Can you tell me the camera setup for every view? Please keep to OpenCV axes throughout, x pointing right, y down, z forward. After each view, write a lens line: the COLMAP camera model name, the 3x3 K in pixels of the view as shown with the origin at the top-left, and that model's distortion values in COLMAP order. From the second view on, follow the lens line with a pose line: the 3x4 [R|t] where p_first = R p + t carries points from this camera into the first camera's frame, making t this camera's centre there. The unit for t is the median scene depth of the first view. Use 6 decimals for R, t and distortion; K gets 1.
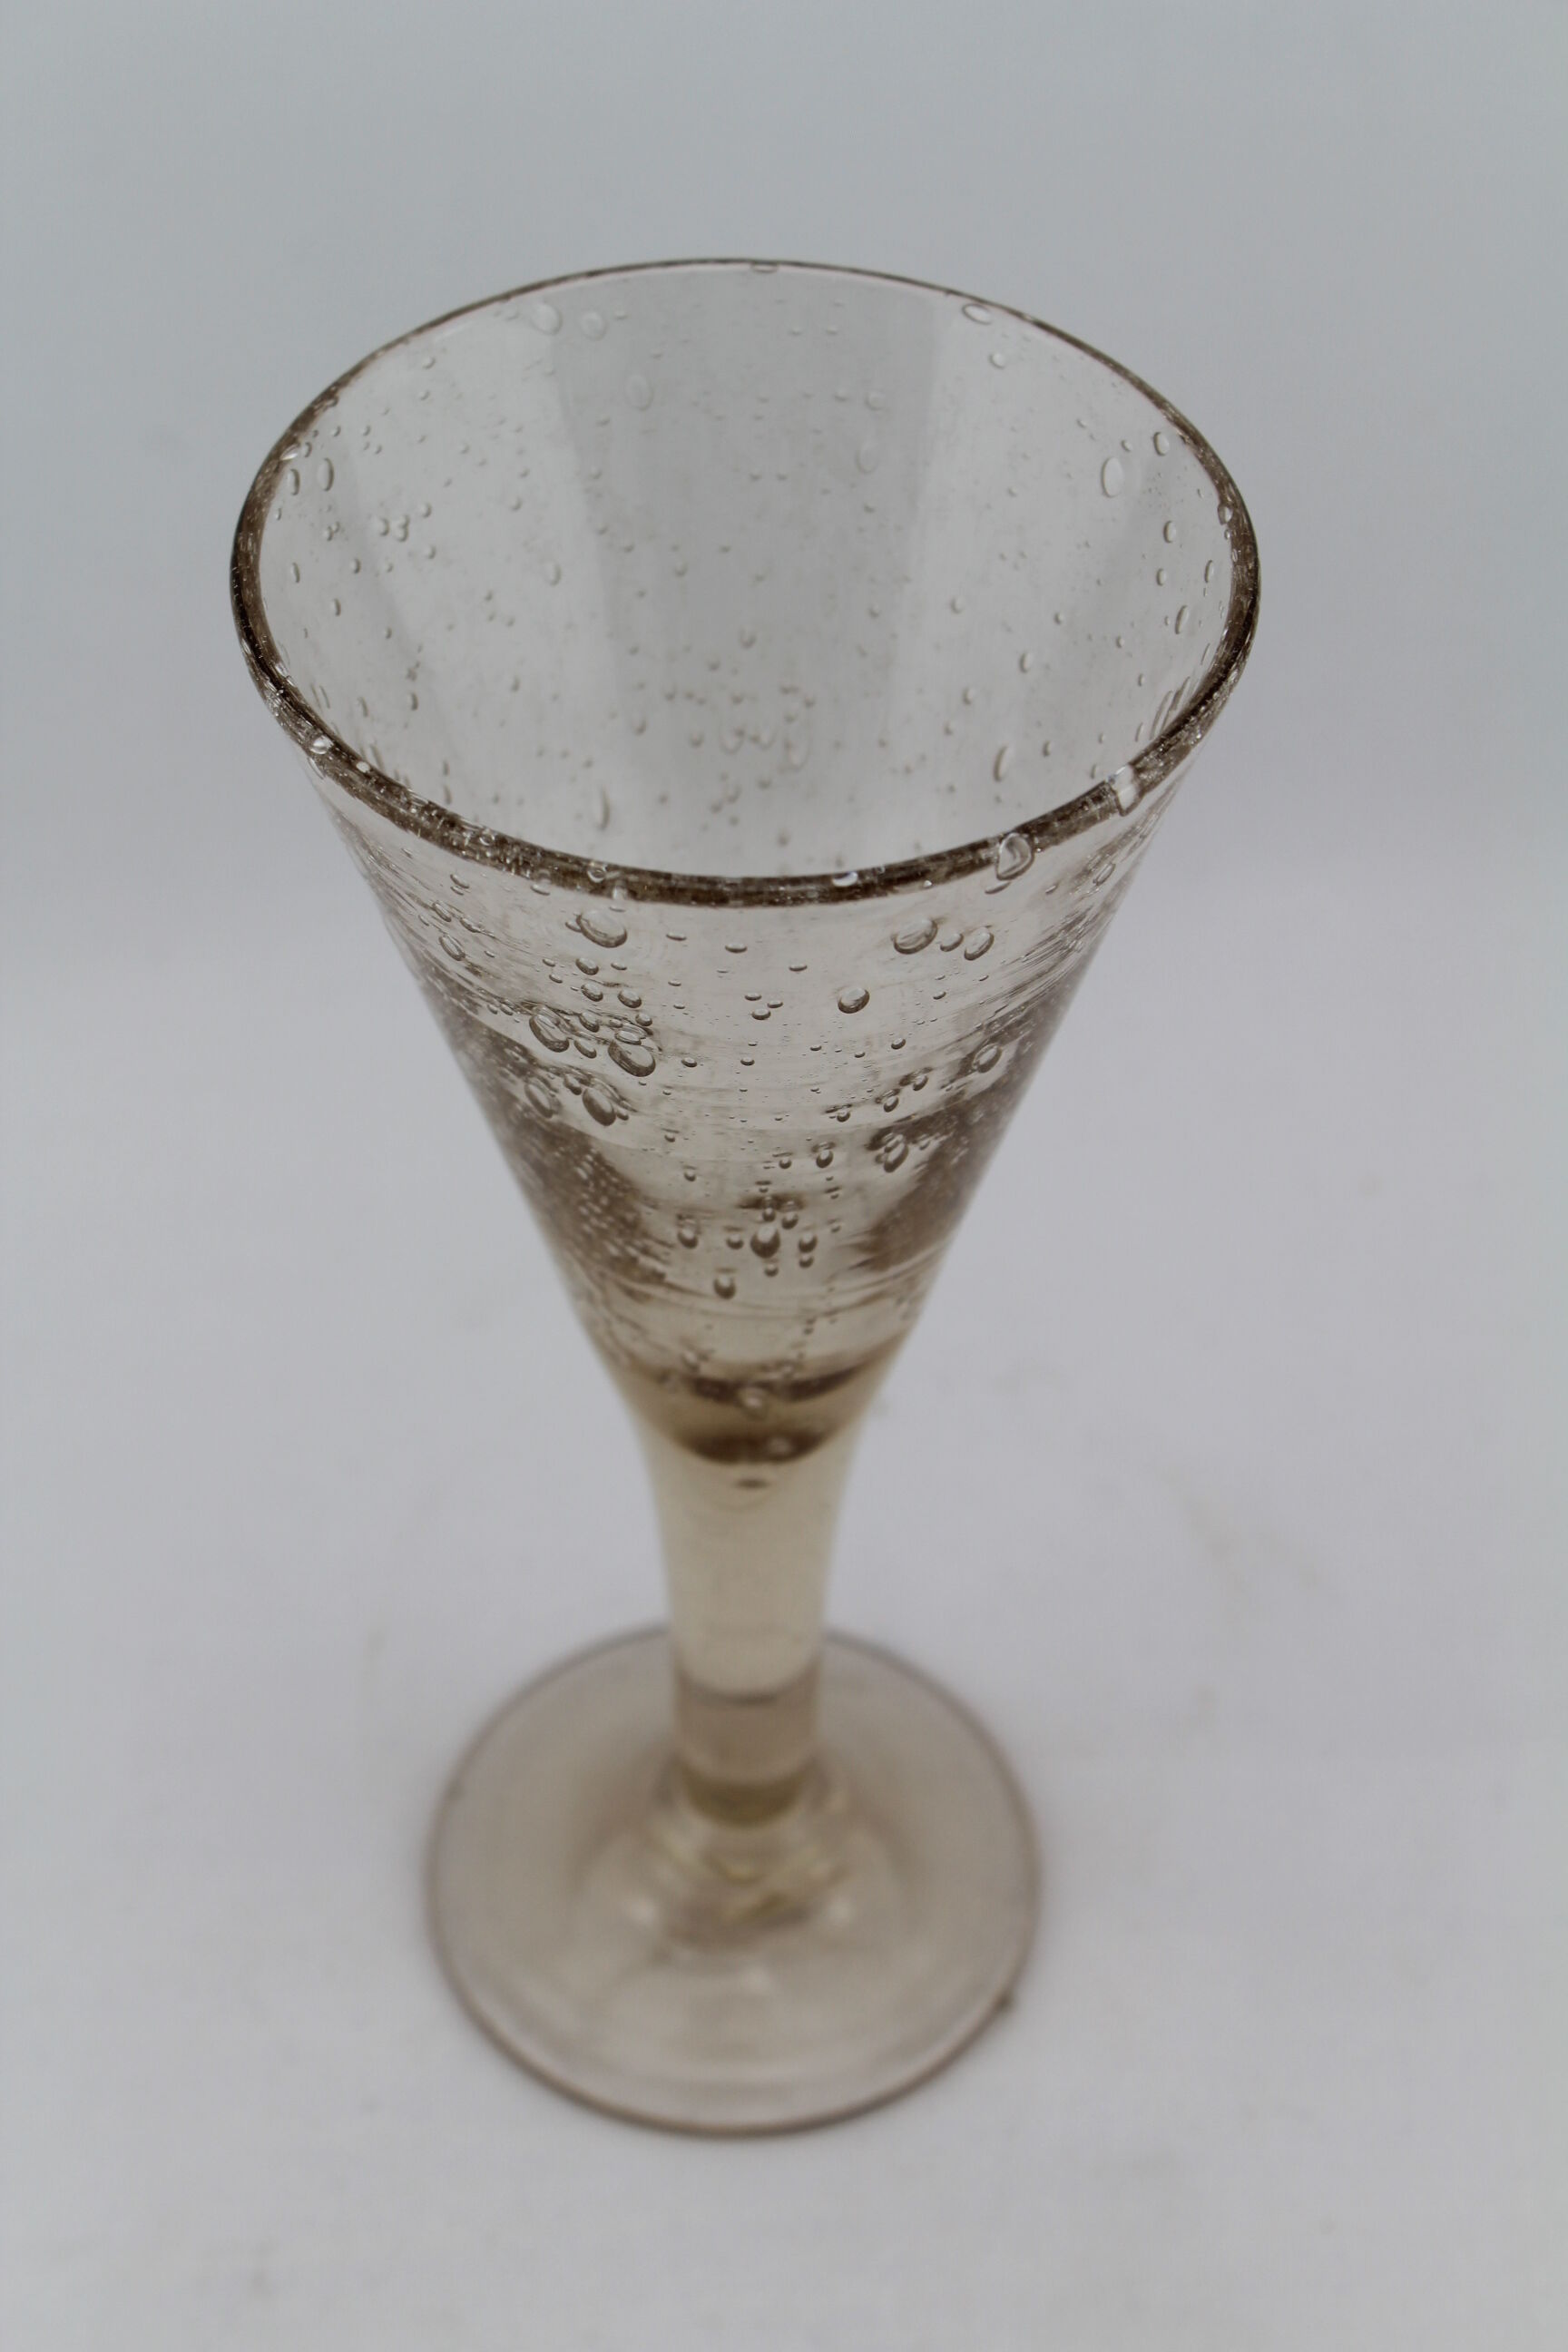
lens RADIAL K [[4235.0, 0, 785.2], [0, 4235.0, 1161.5], [0, 0, 1]] dist [-0.126420, 0.000000]
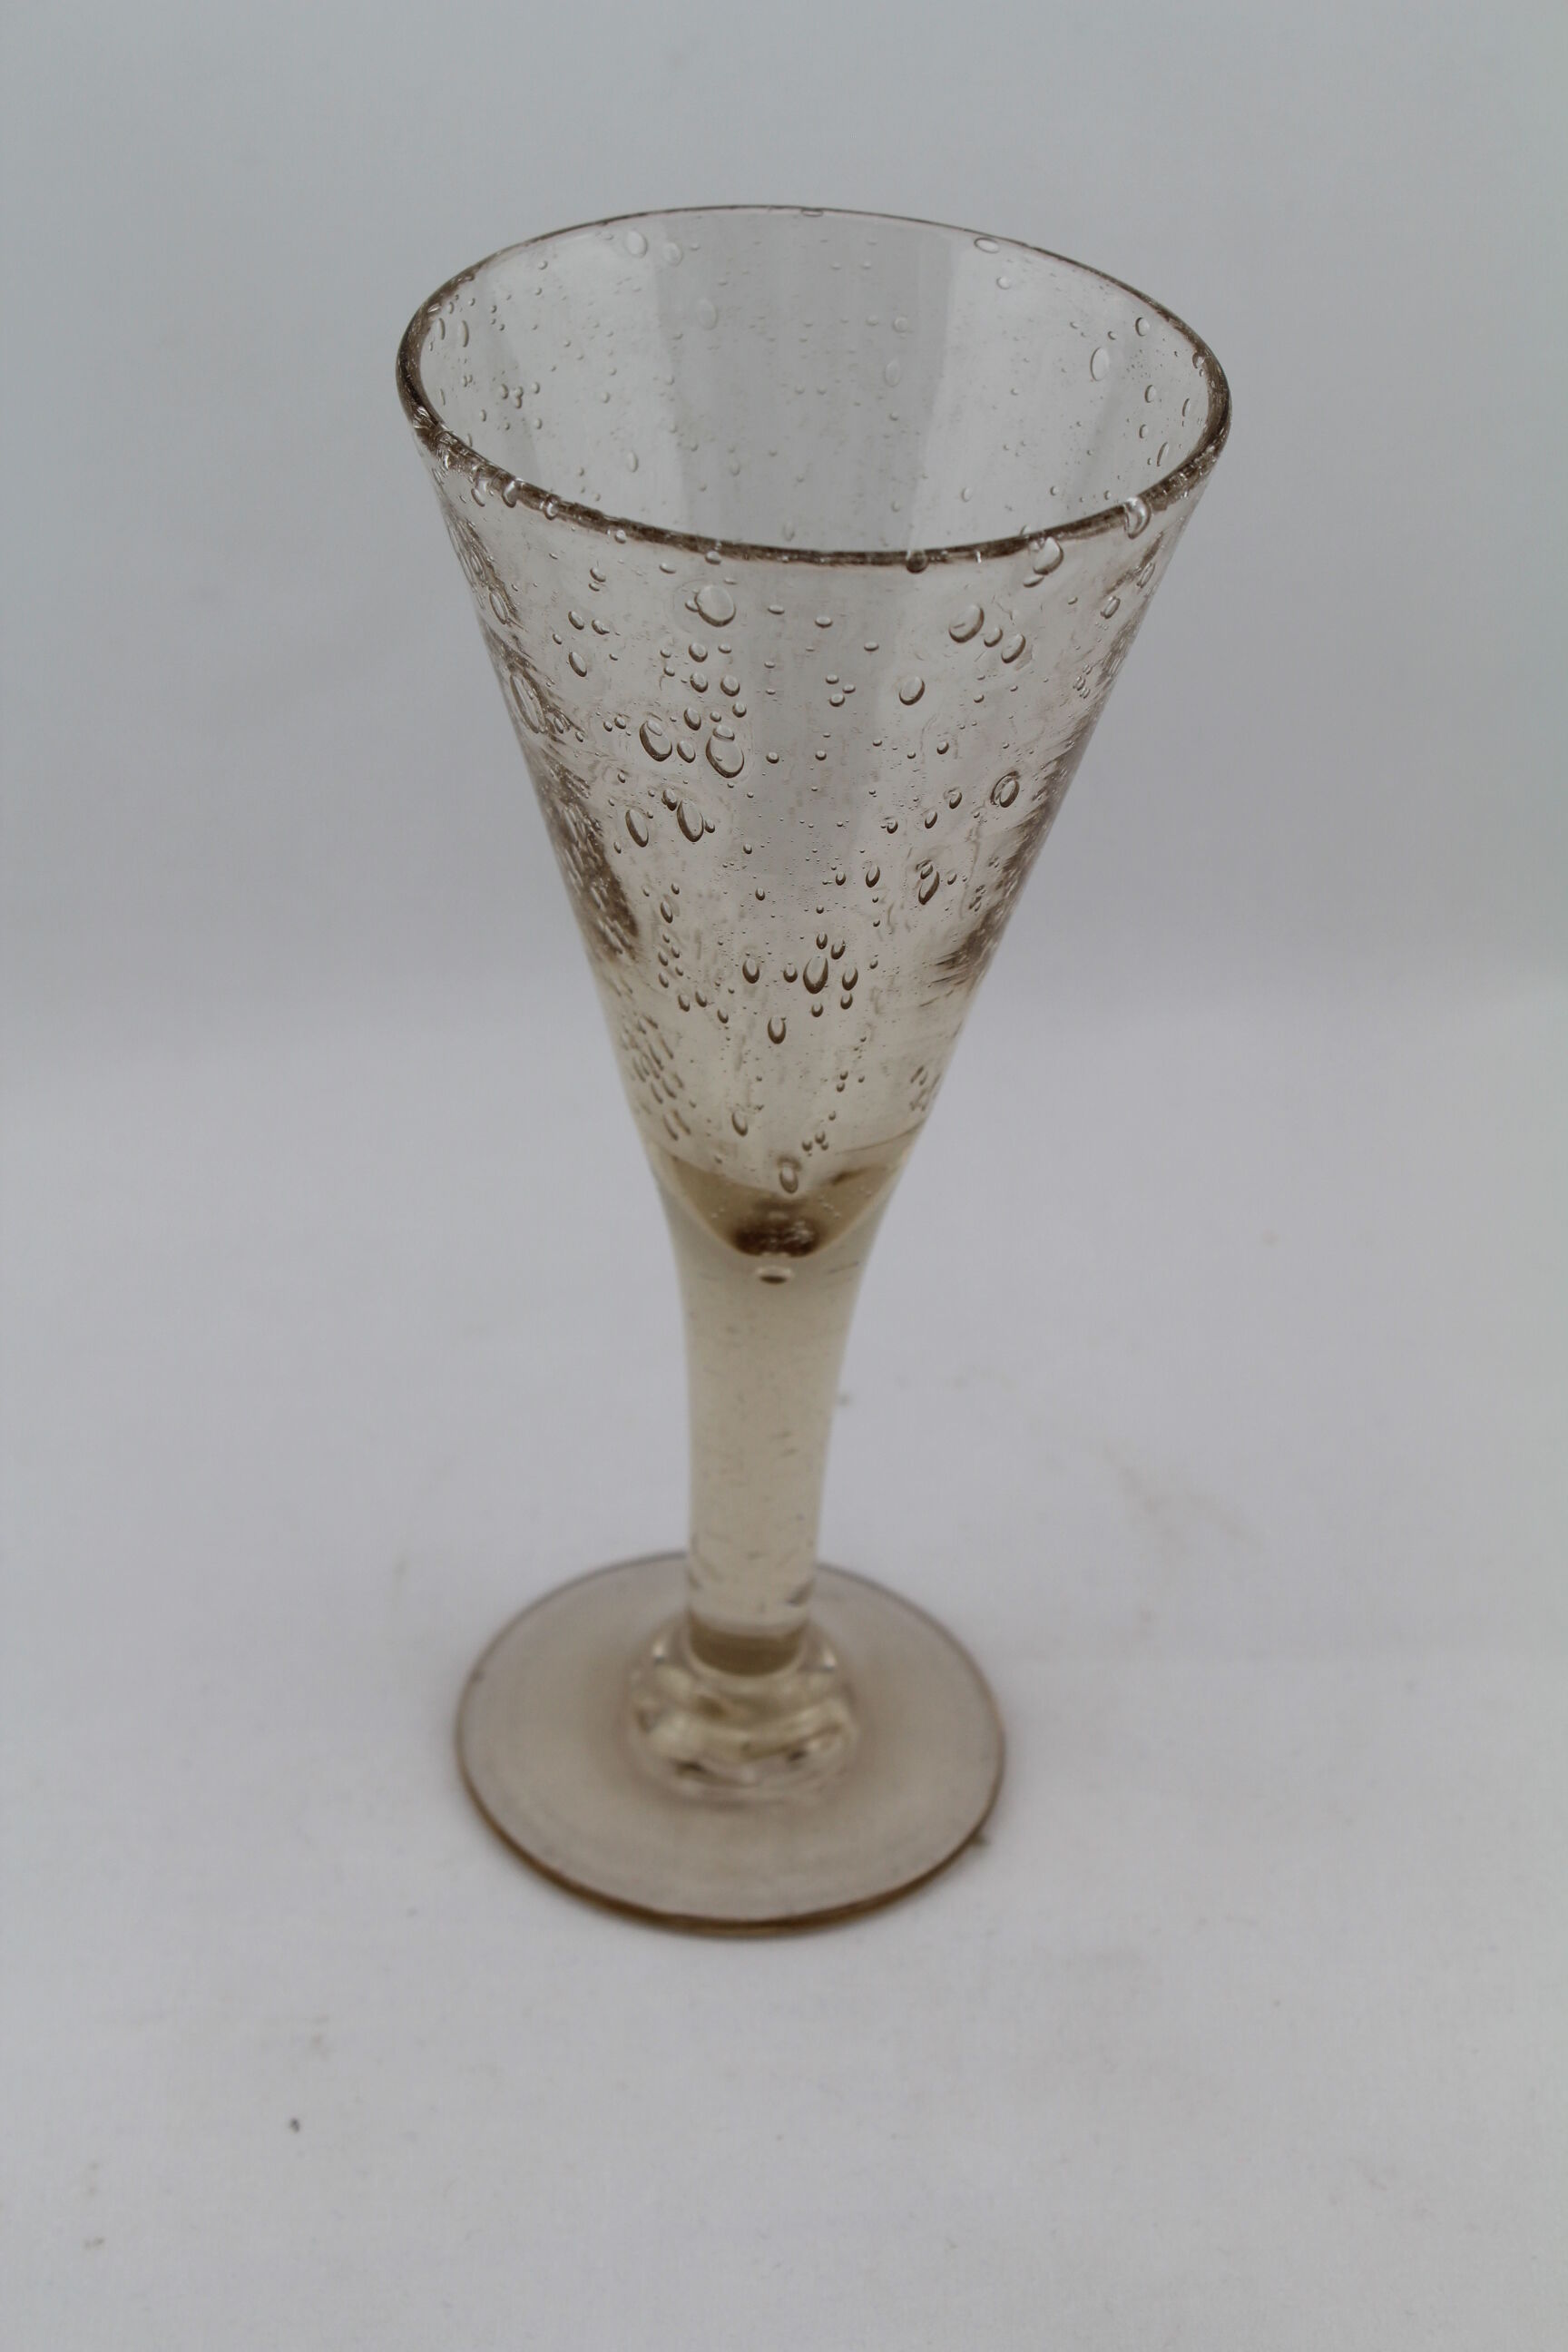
lens RADIAL K [[4235.0, 0, 783.5], [0, 4235.0, 1184.8], [0, 0, 1]] dist [-0.126420, 0.000000]
pose [[0.998744, 0.010217, 0.049057, -0.071192], [-0.001779, 0.985607, -0.169044, 0.276761], [-0.050078, 0.168744, 0.984387, -0.159487]]
